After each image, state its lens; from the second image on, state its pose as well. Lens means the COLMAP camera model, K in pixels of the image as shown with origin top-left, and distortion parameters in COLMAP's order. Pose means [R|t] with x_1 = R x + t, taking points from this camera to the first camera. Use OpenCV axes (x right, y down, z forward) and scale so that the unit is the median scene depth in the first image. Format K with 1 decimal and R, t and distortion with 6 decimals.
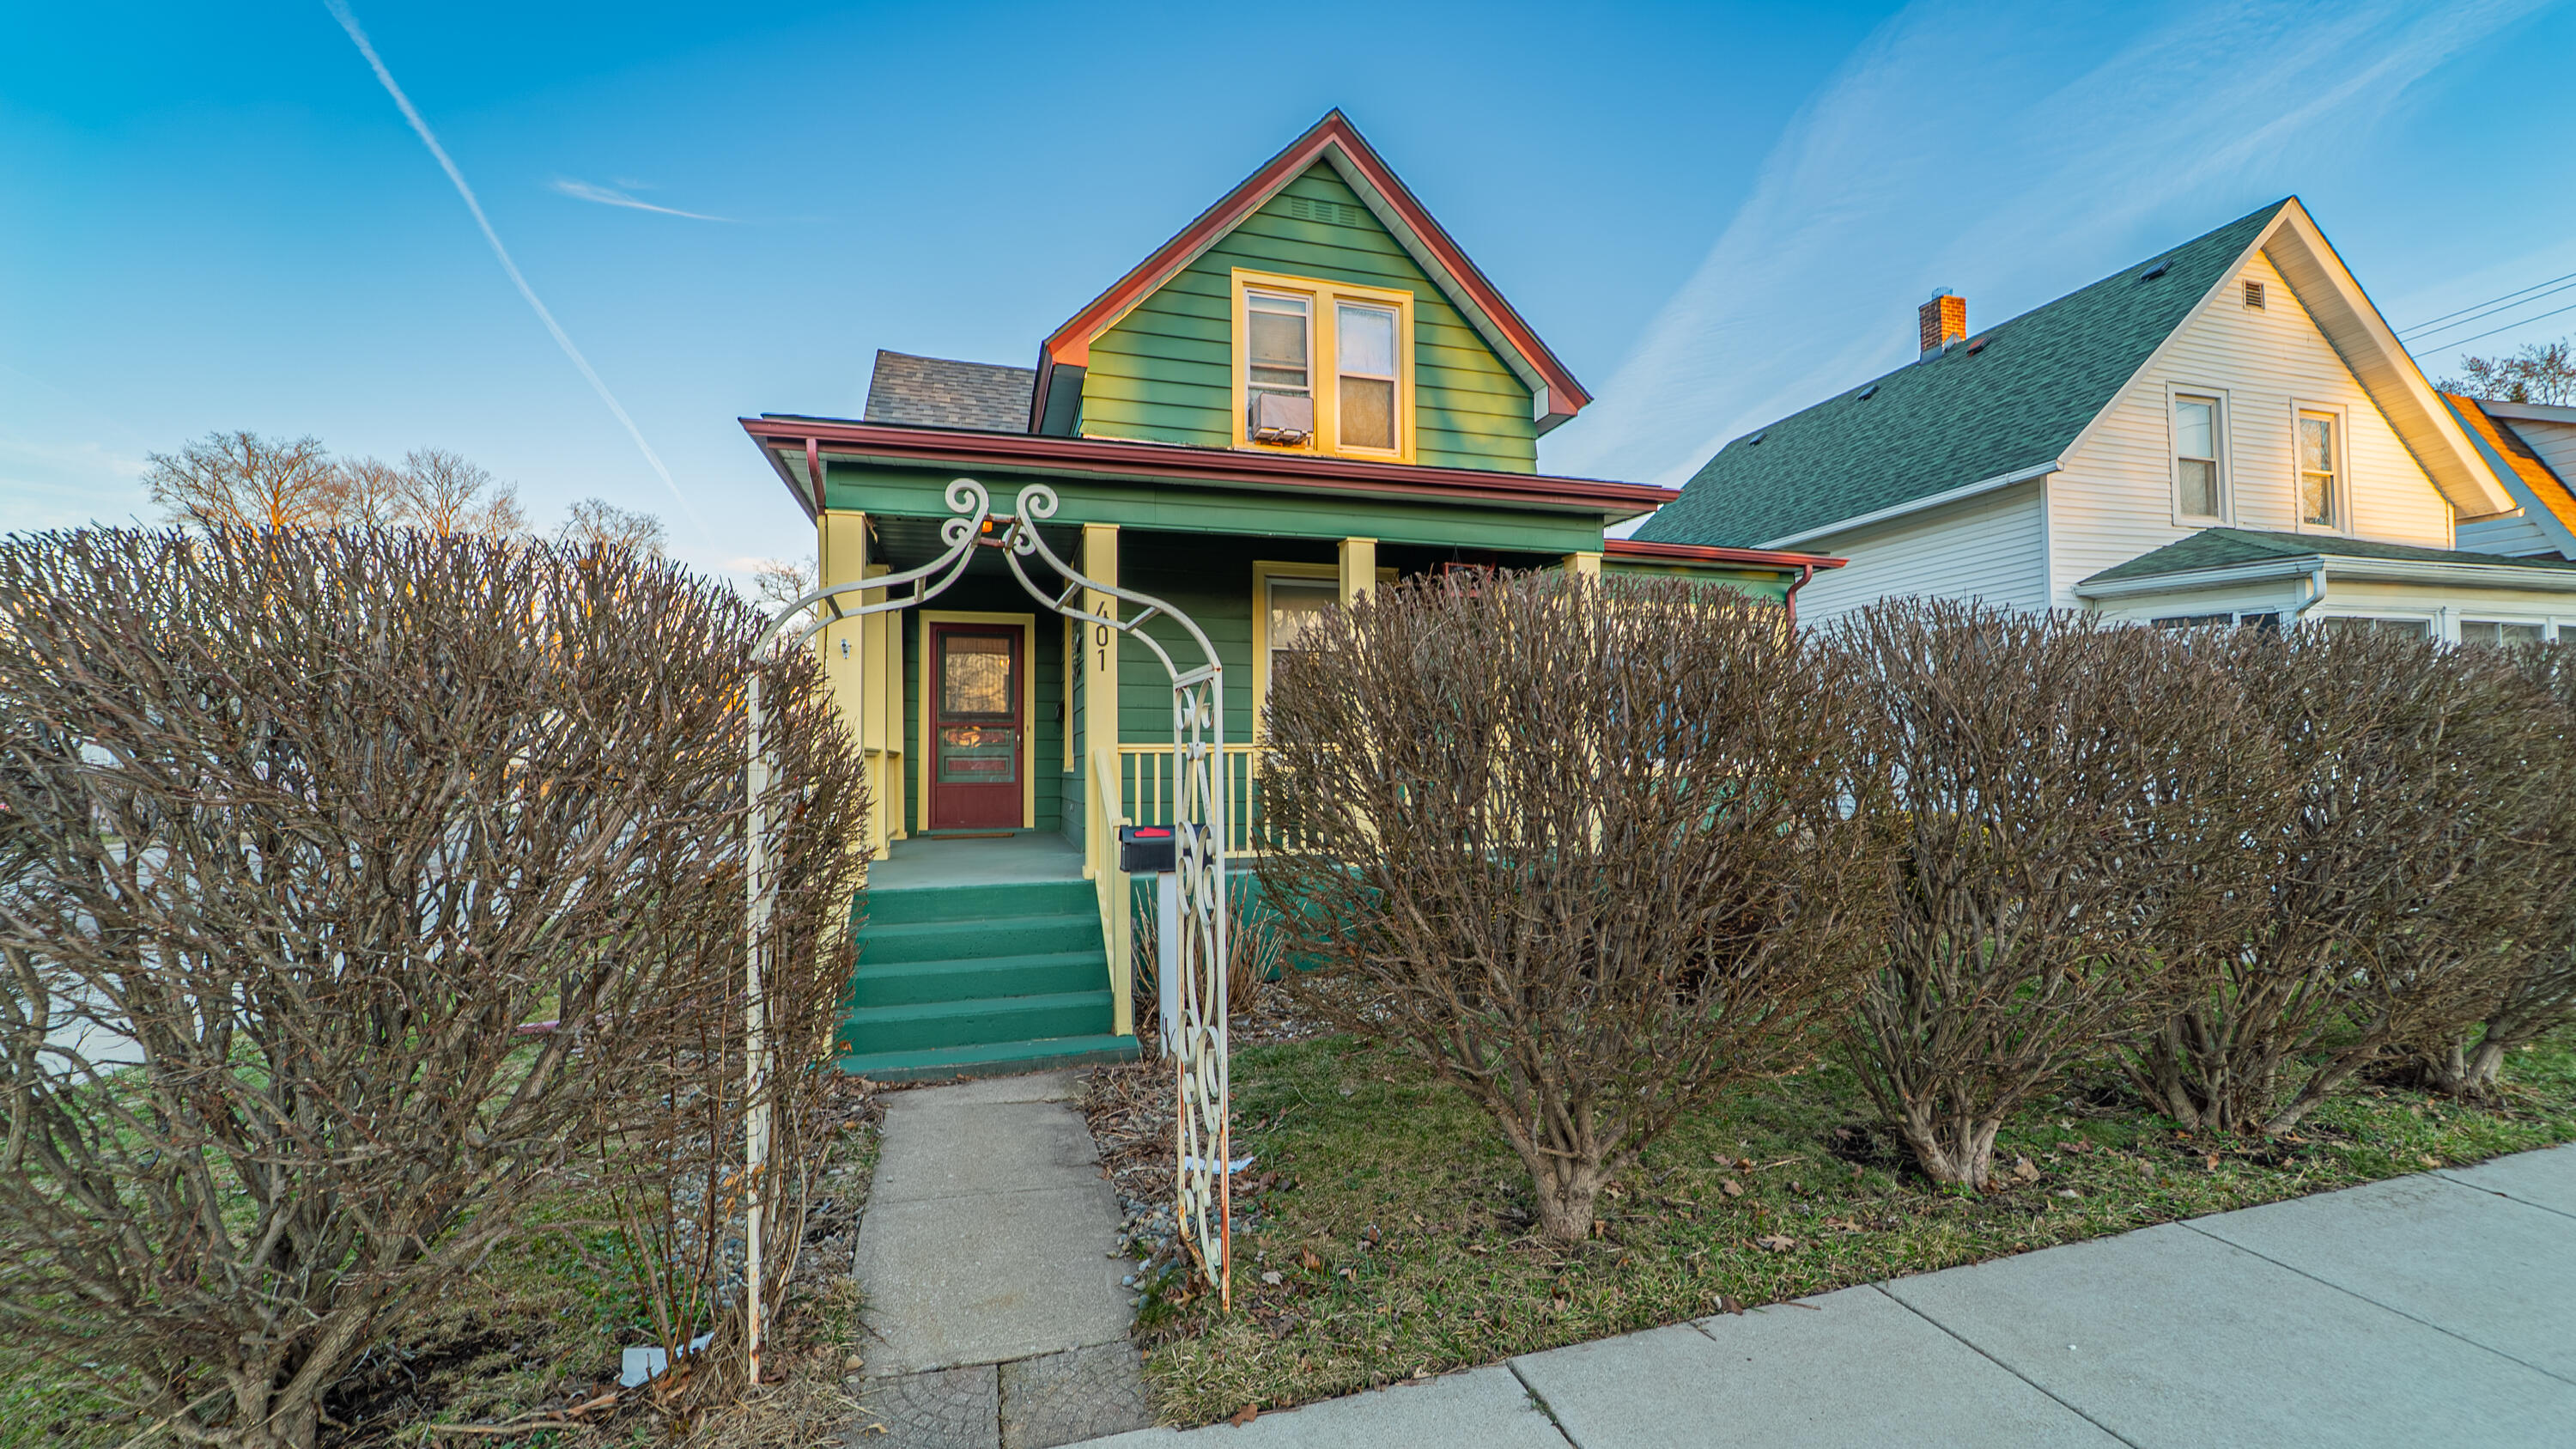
lens RADIAL K [[992.1, 0, 1257.2], [0, 992.1, 722.6], [0, 0, 1]] dist [-0.001536, 0.000021]
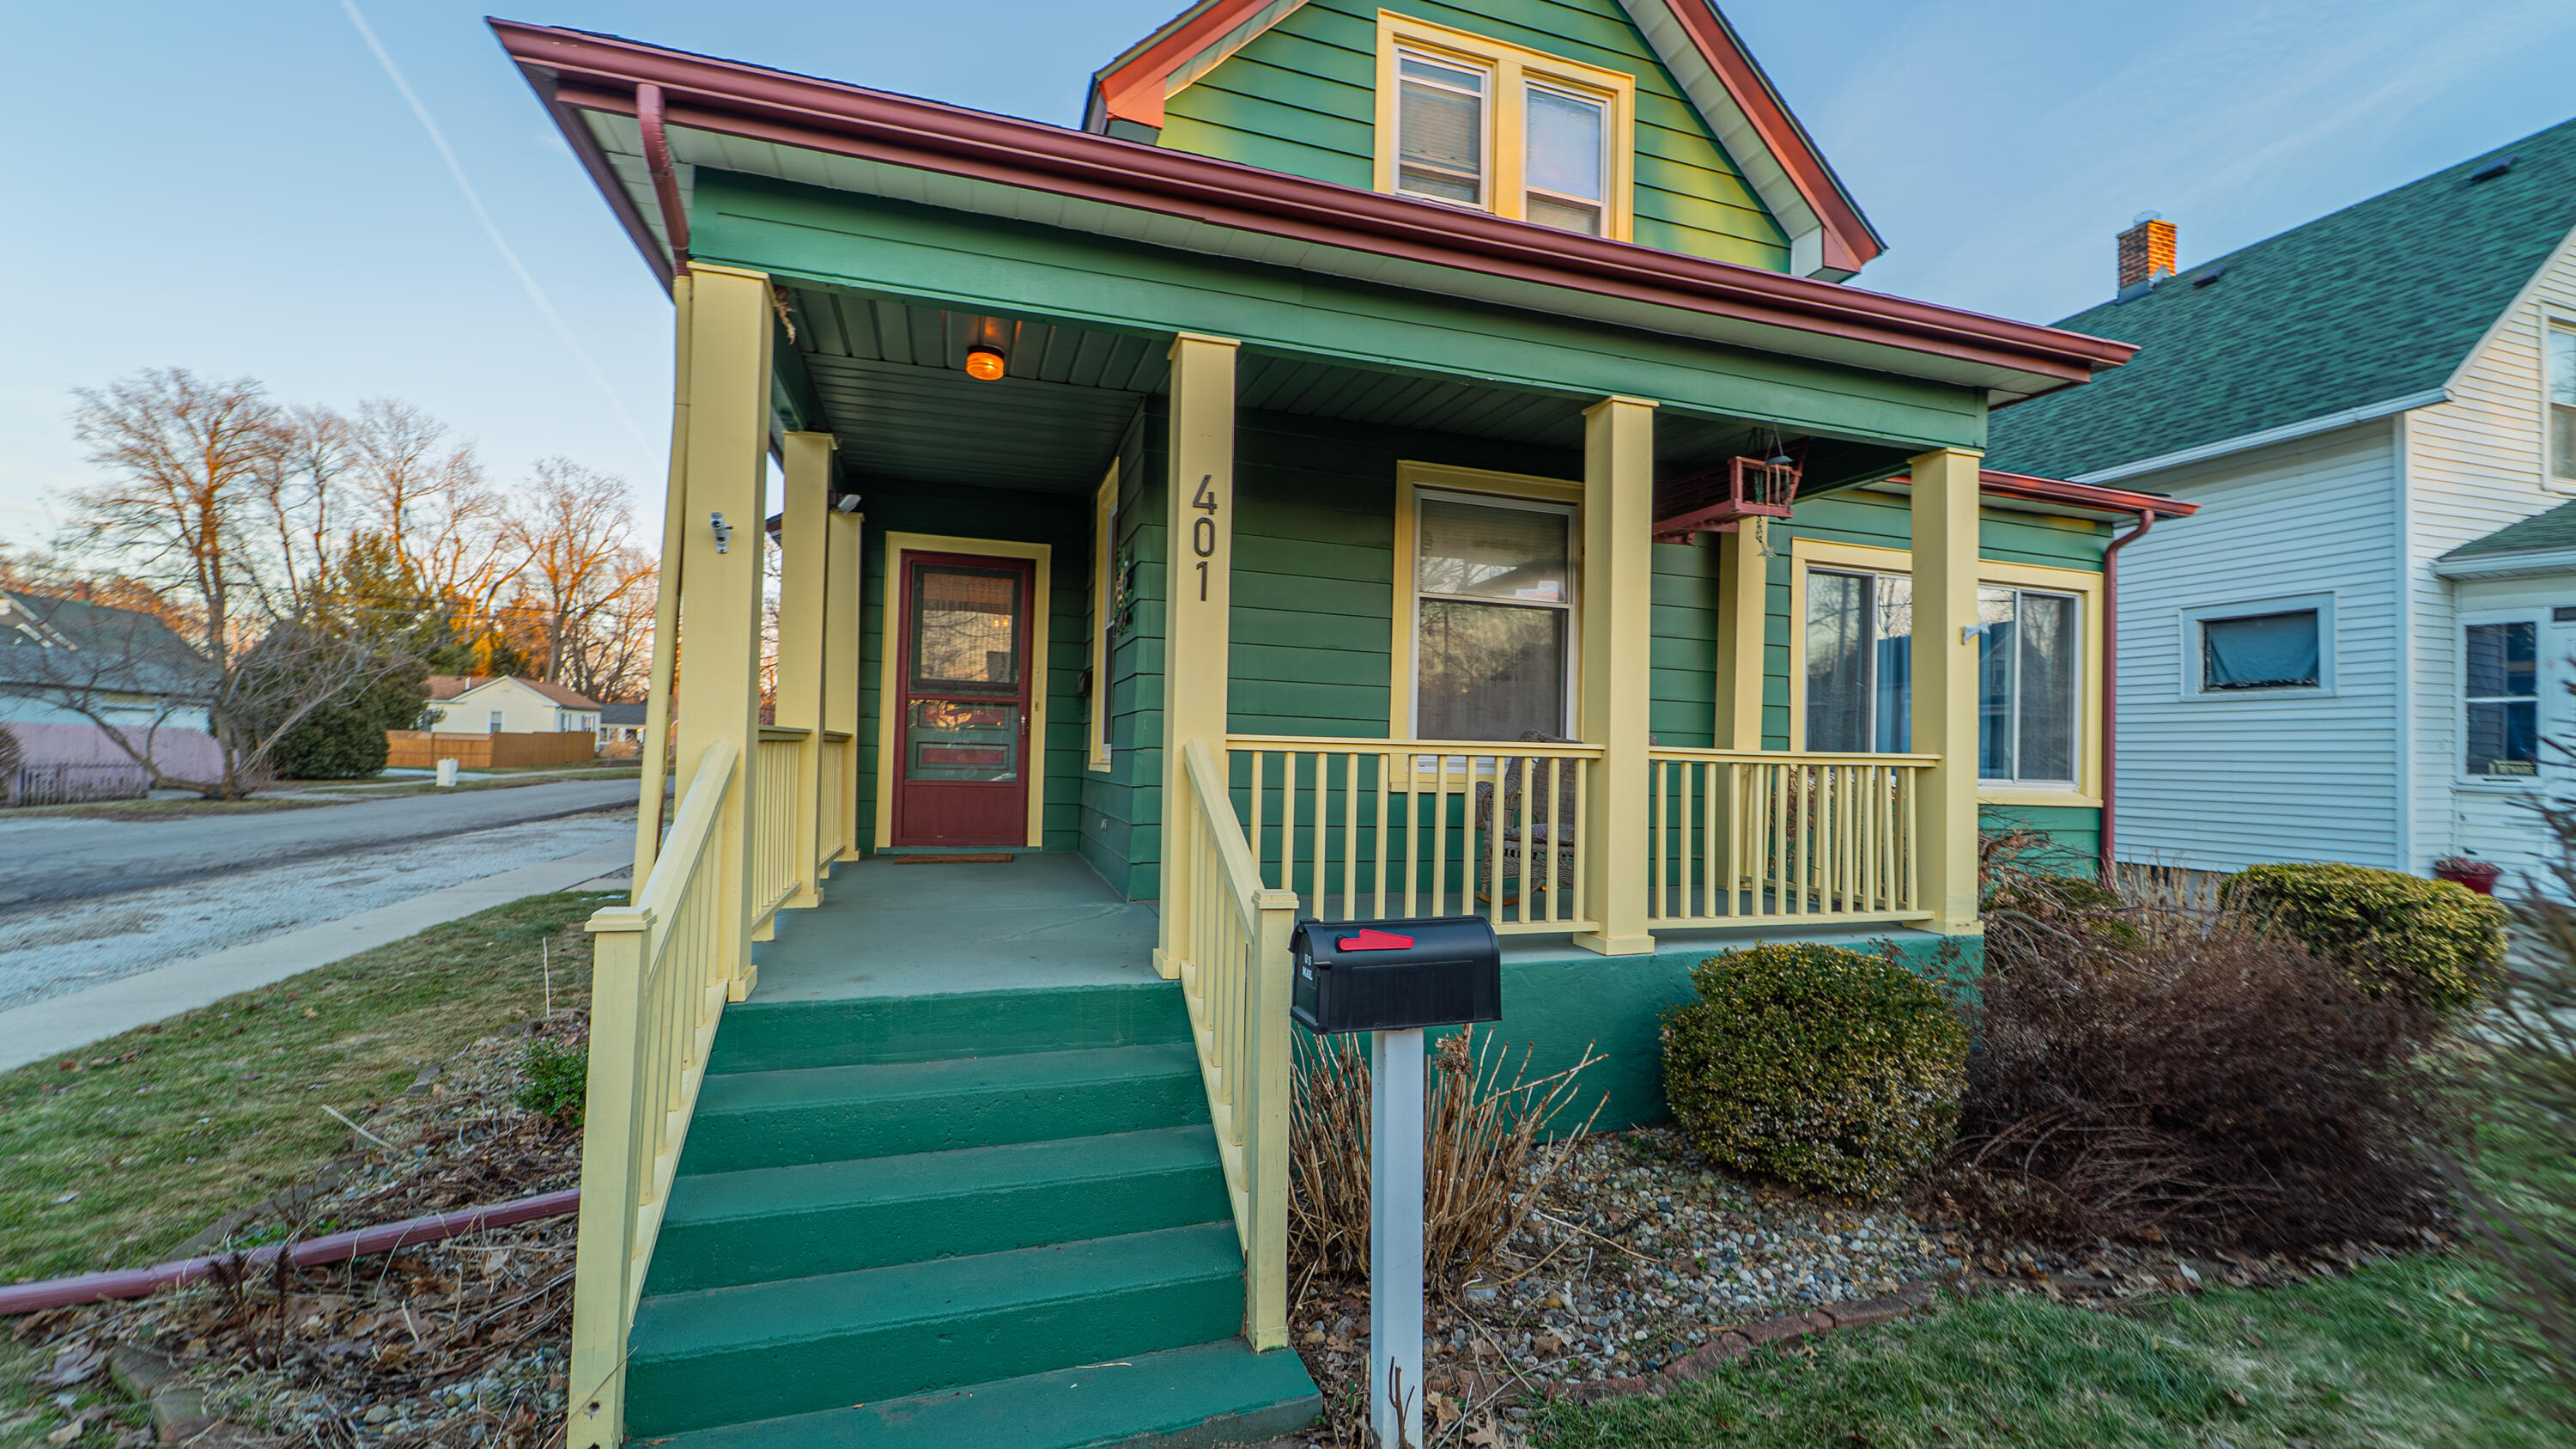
lens RADIAL K [[1024.7, 0, 1271.8], [0, 1024.7, 726.9], [0, 0, 1]] dist [-0.000258, -0.000592]
pose [[0.999276, 0.030958, 0.022112, -0.088109], [-0.031256, 0.999424, 0.013227, 0.006405], [-0.021690, -0.013909, 0.999668, 0.293974]]
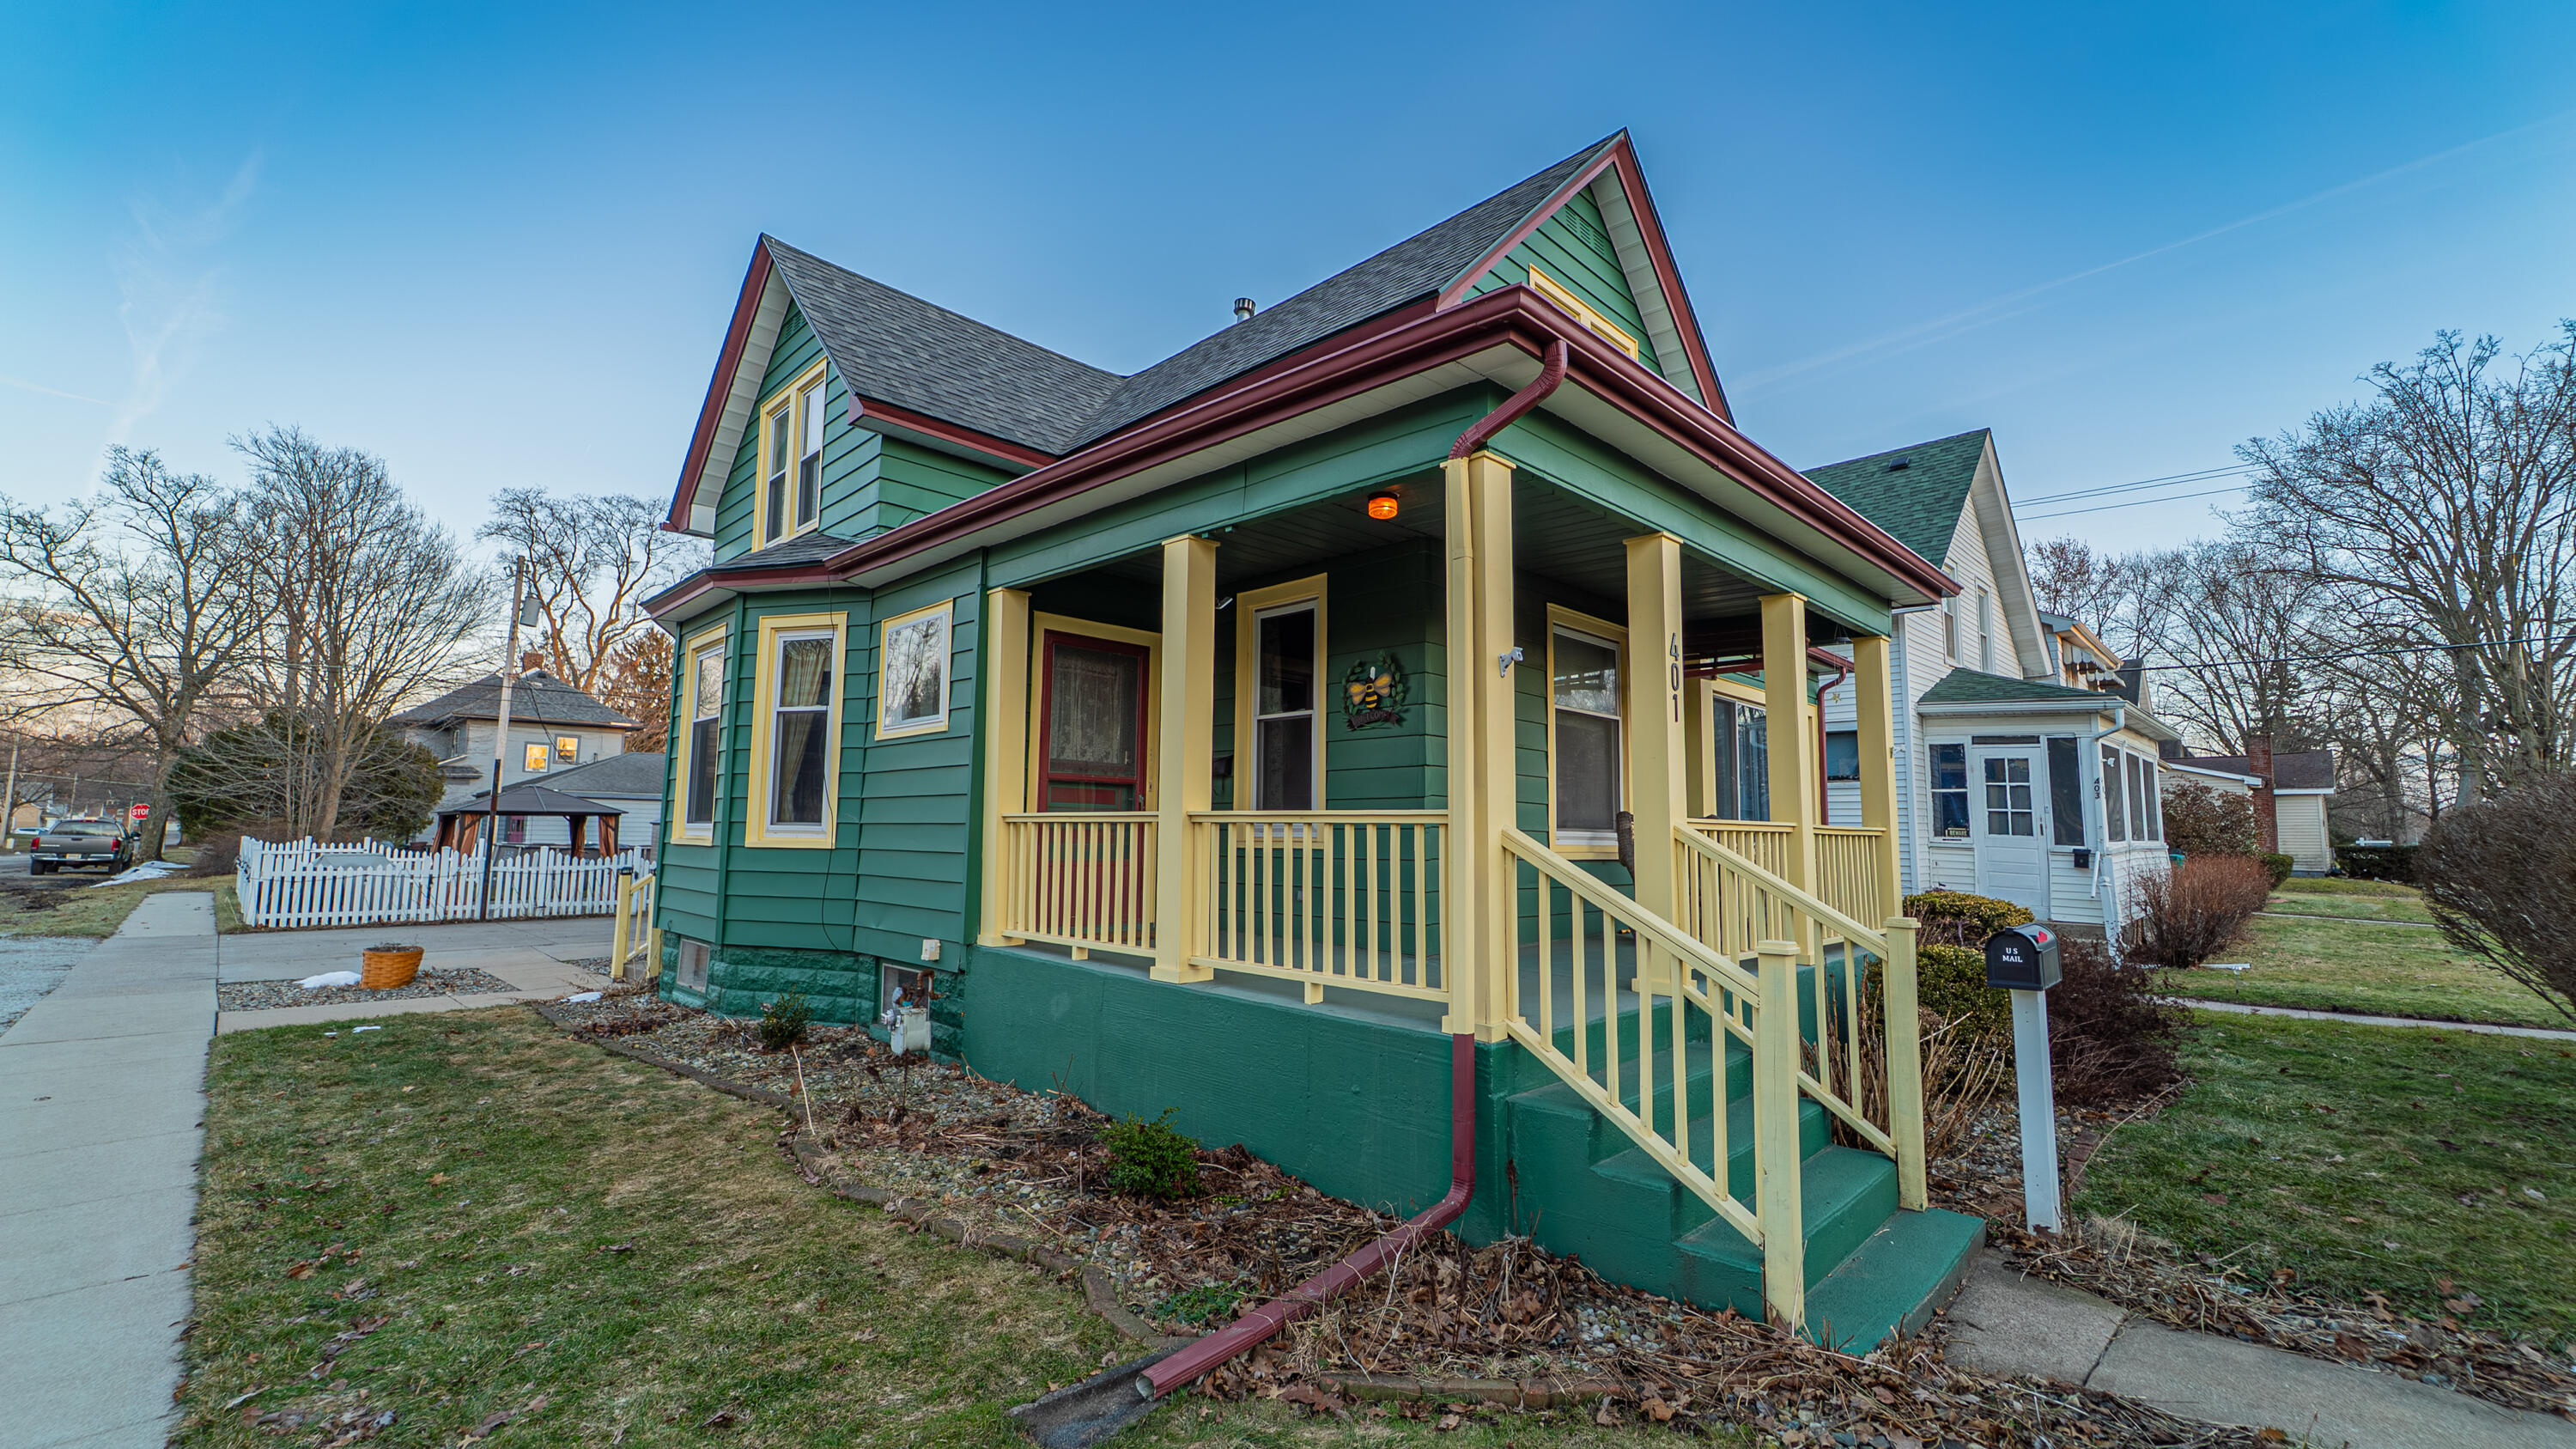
lens RADIAL K [[1024.7, 0, 1271.8], [0, 1024.7, 726.9], [0, 0, 1]] dist [-0.000258, -0.000592]
pose [[0.885600, 0.070886, 0.459007, -0.570652], [-0.045750, 0.996792, -0.065669, 0.011625], [-0.462190, 0.037157, 0.886002, 0.304696]]
